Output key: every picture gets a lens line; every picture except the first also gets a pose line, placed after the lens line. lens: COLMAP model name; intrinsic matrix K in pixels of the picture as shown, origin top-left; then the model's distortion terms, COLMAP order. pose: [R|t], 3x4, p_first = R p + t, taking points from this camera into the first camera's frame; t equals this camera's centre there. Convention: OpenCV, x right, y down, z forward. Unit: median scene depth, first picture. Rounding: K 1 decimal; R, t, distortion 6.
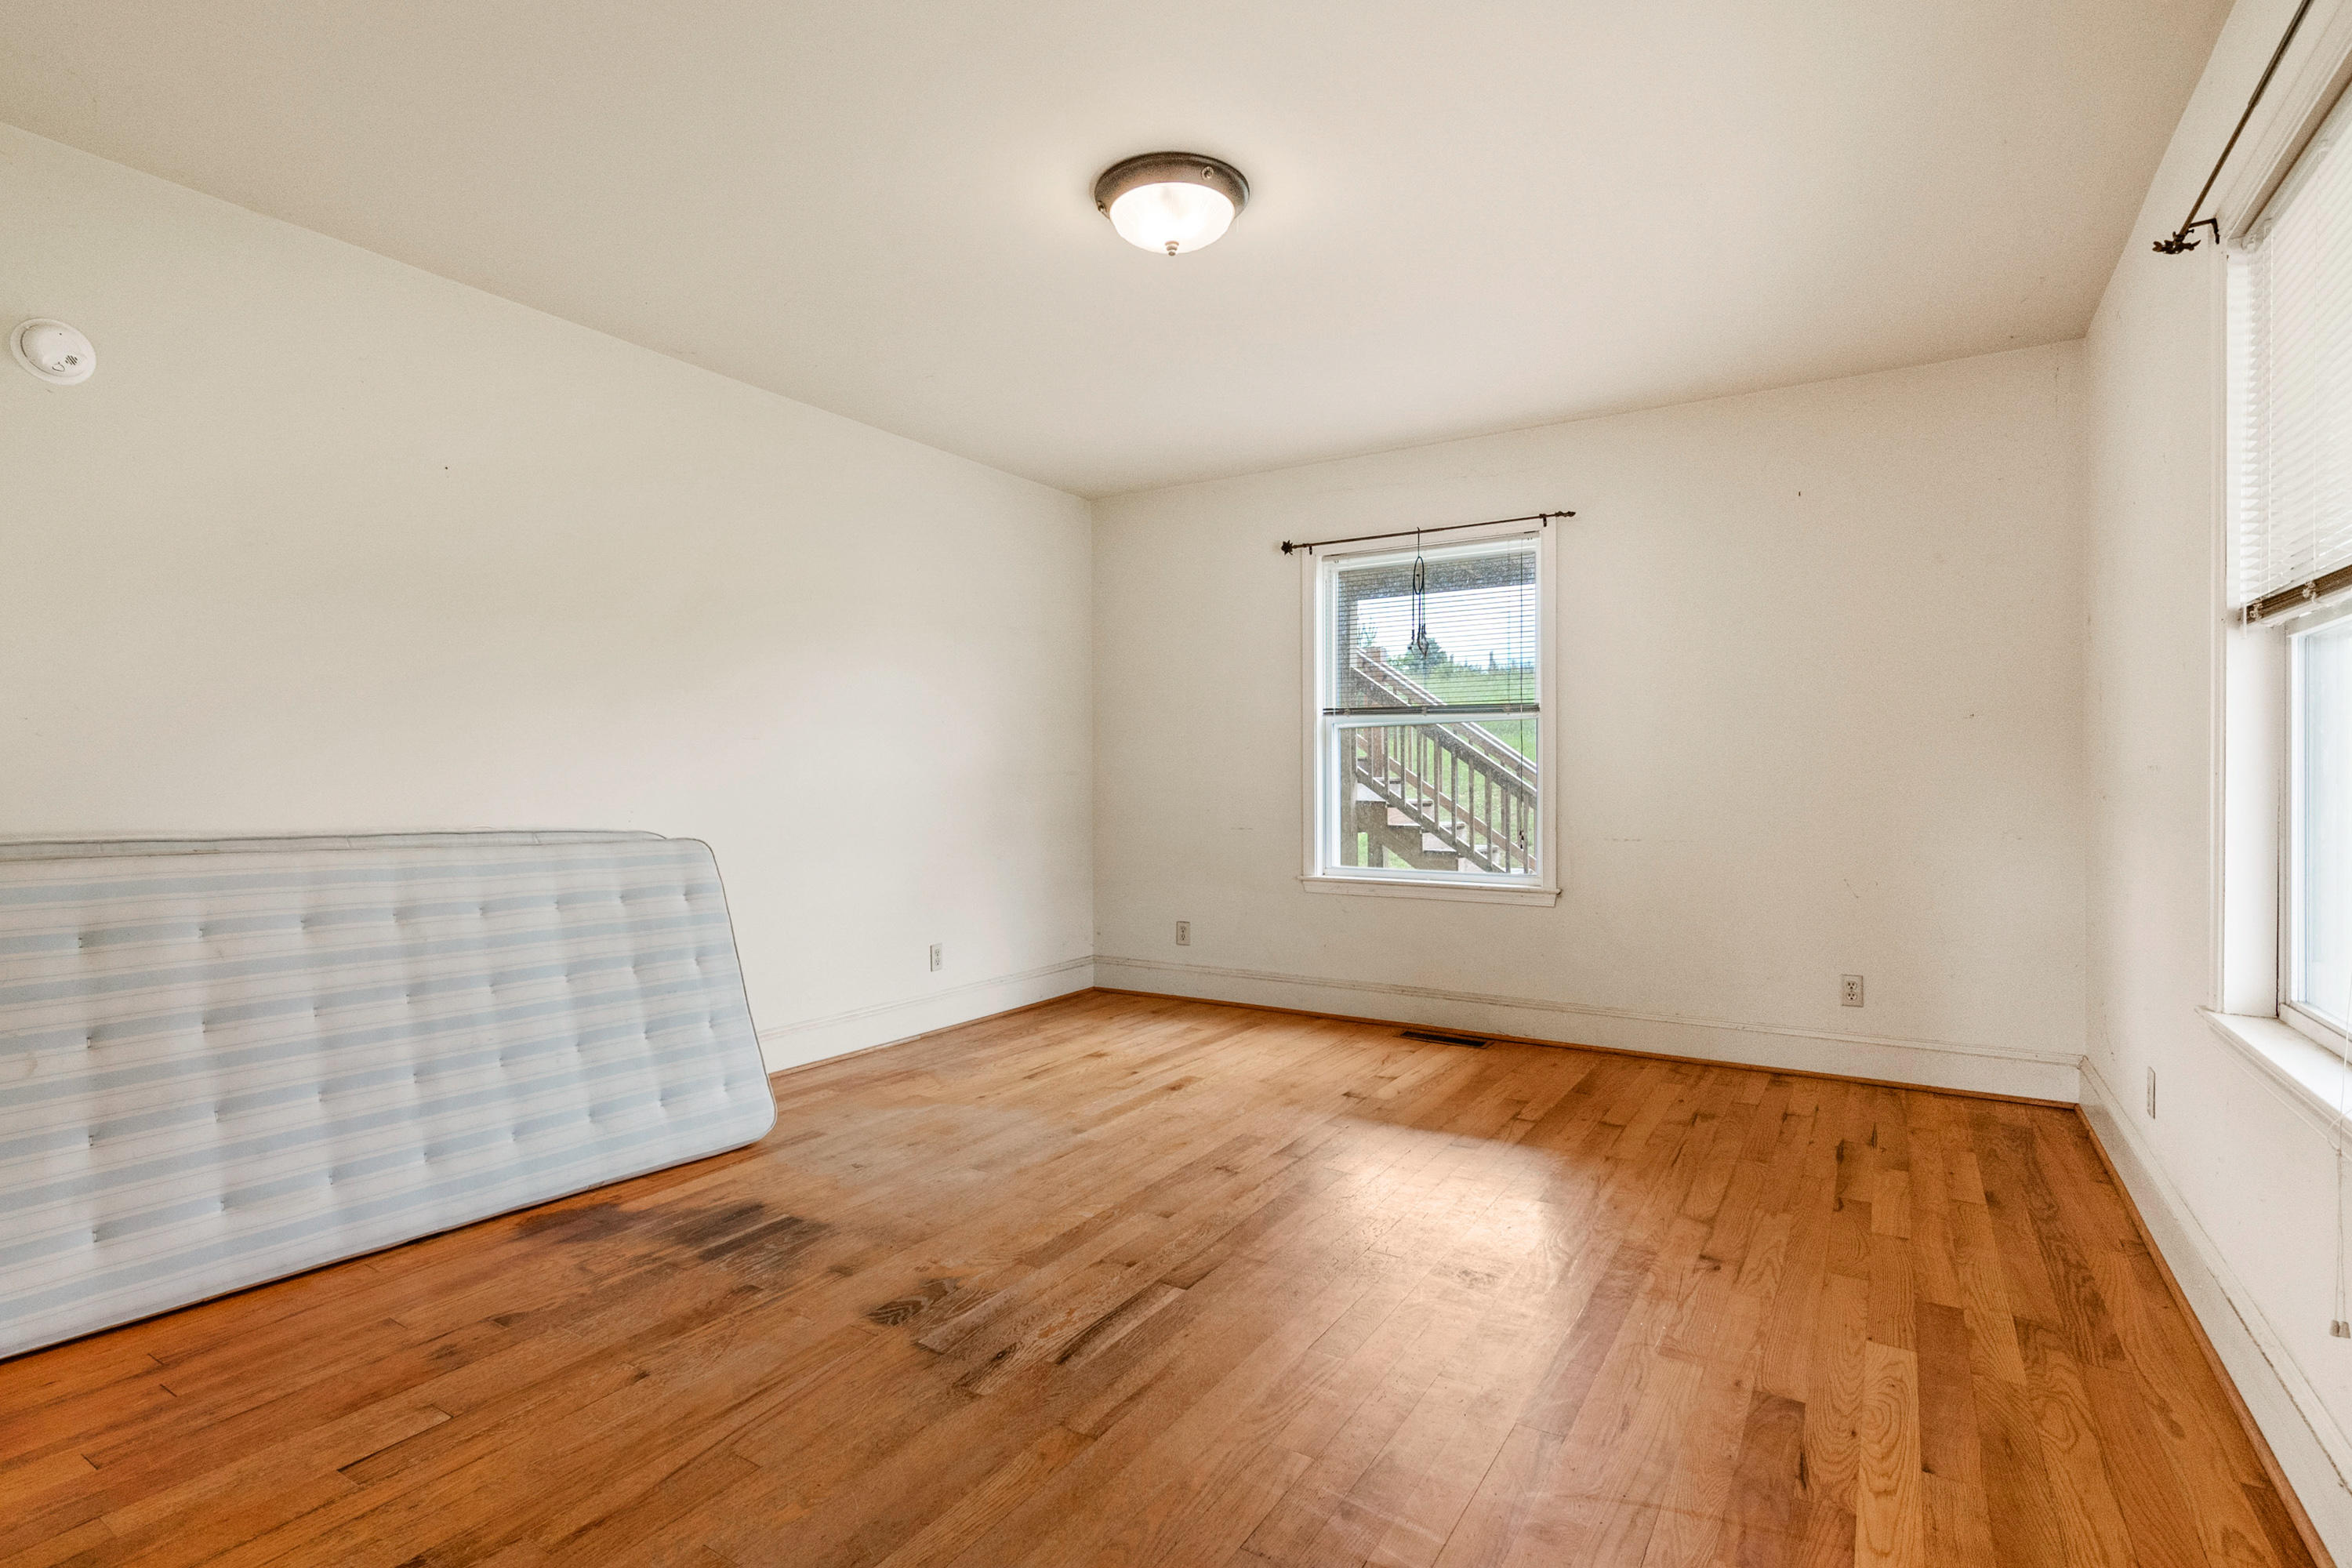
lens RADIAL K [[1140.4, 0, 1173.4], [0, 1140.4, 779.6], [0, 0, 1]] dist [-0.000710, 0.003348]
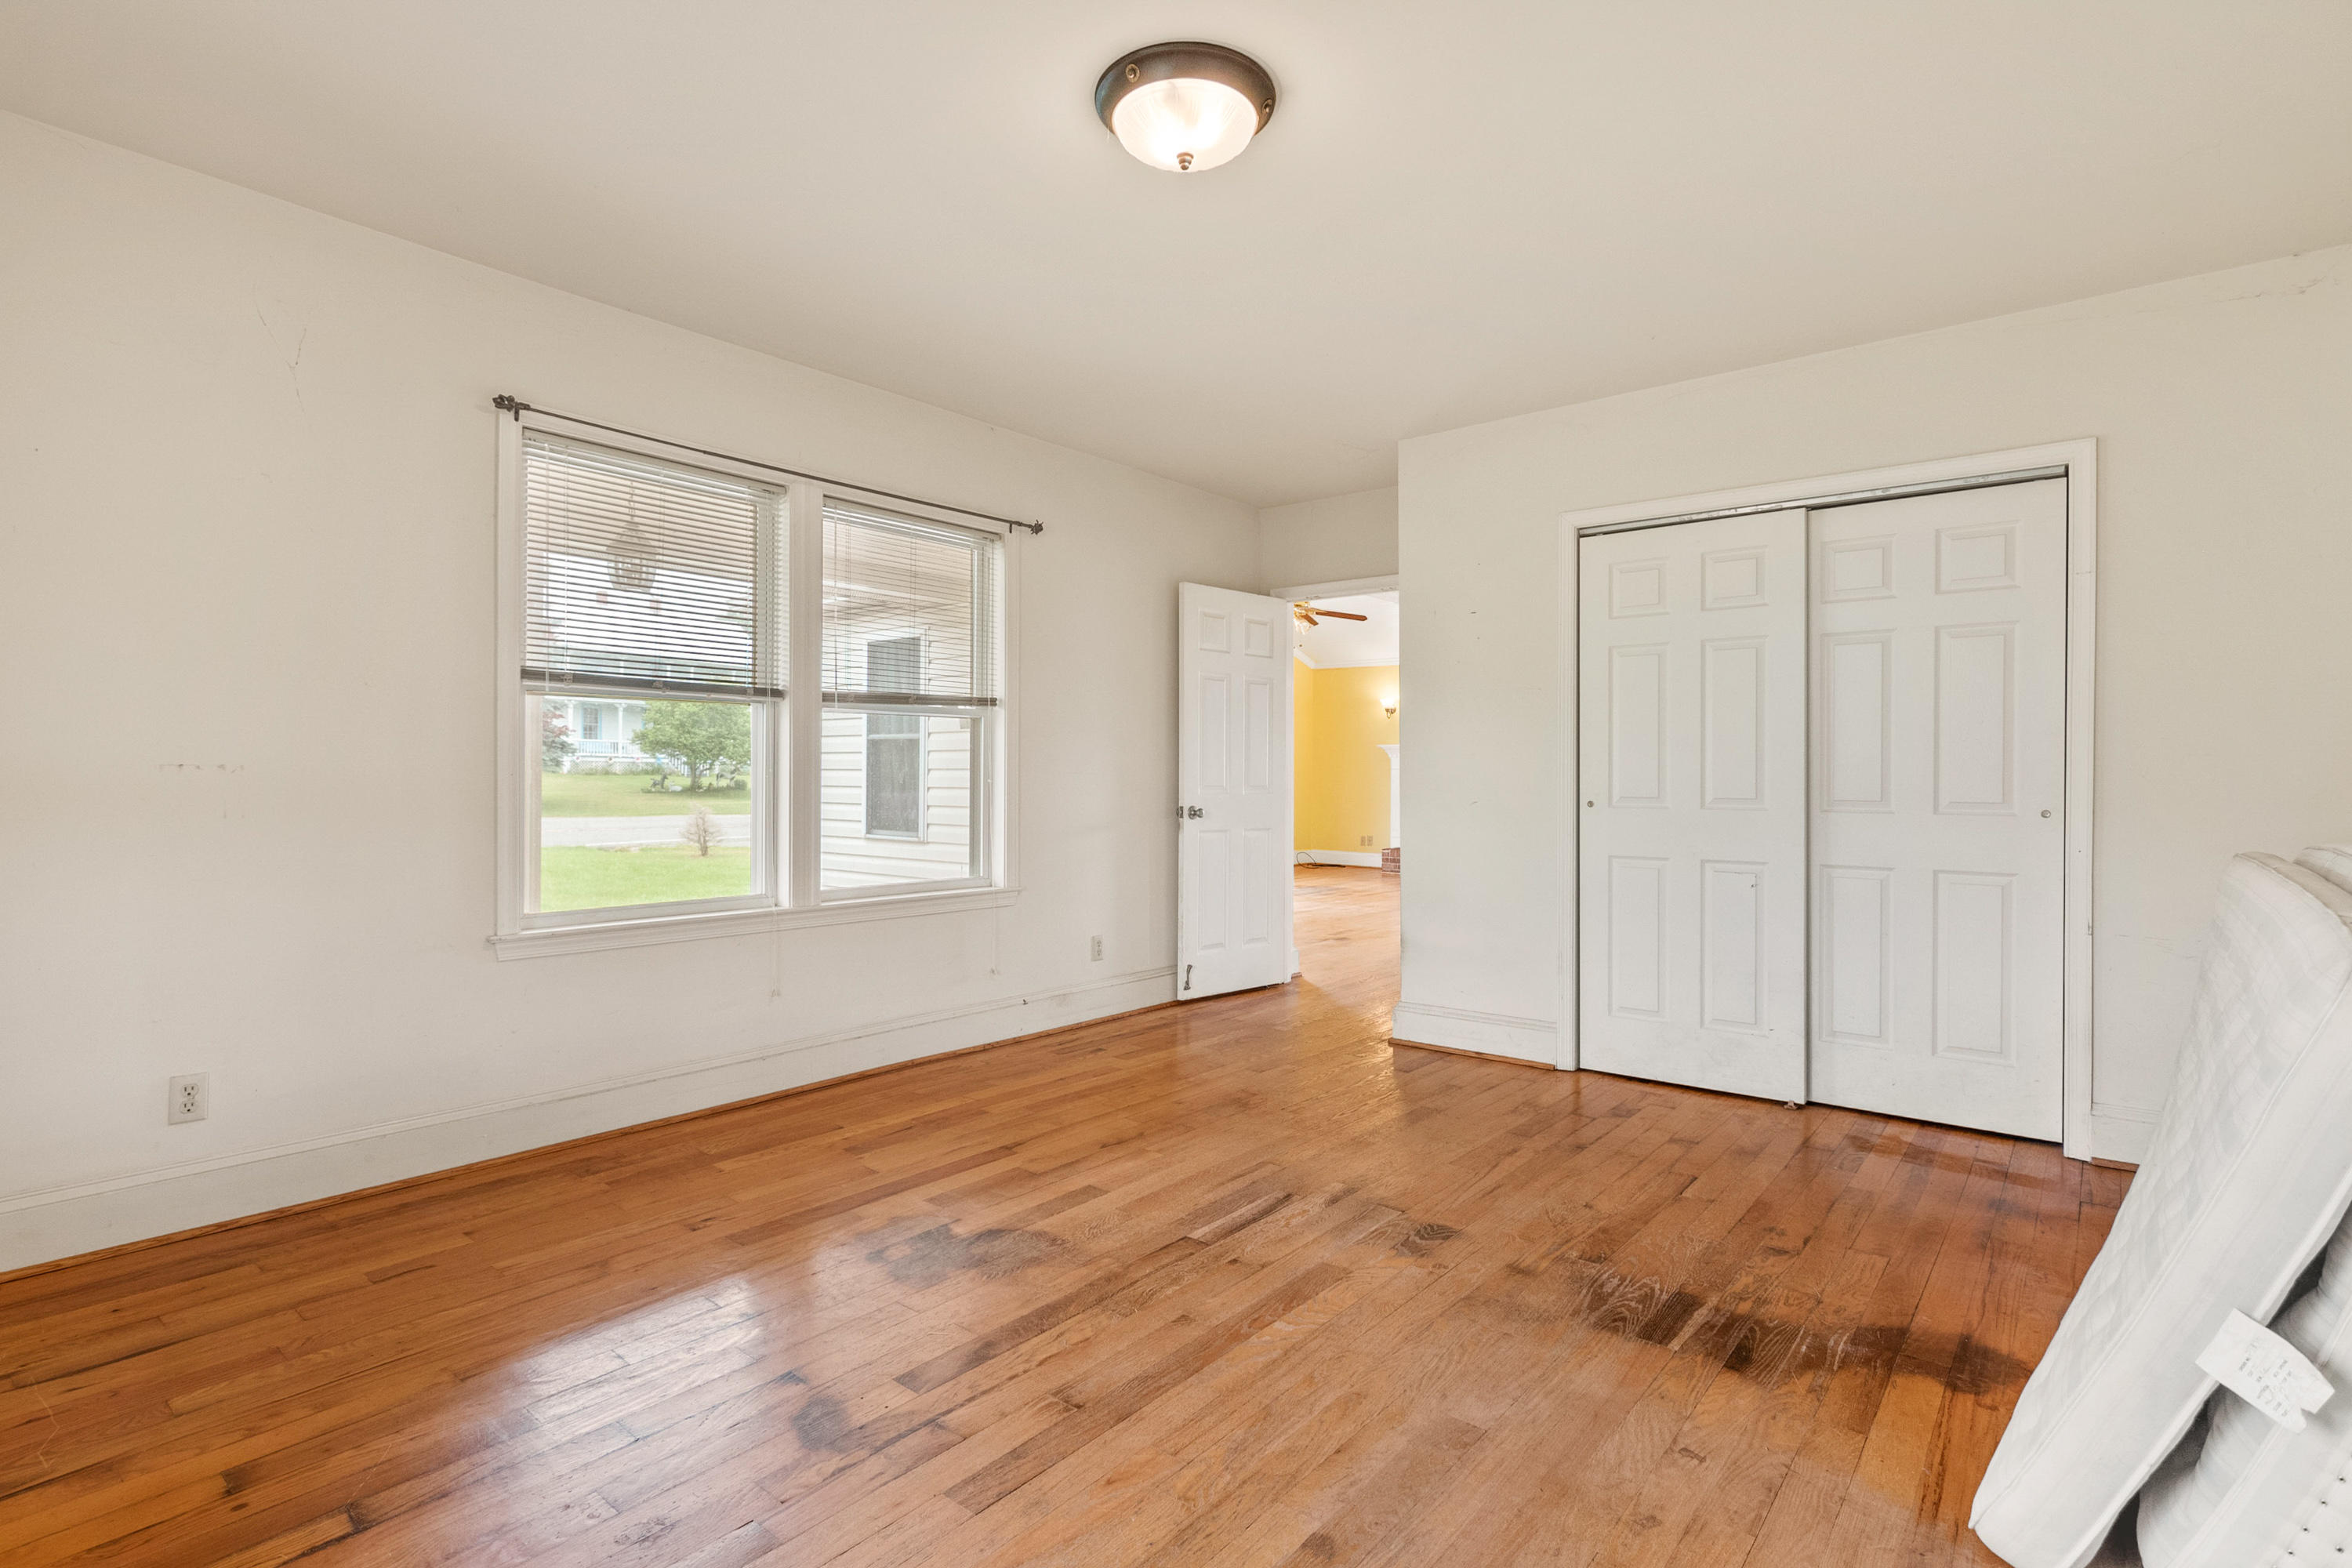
lens RADIAL K [[1140.4, 0, 1179.1], [0, 1140.4, 779.4], [0, 0, 1]] dist [-0.000710, 0.003348]
pose [[-0.992158, -0.003749, 0.124932, -0.111179], [-0.003011, 0.999977, 0.006100, -0.007767], [-0.124952, 0.005676, -0.992147, 1.949585]]
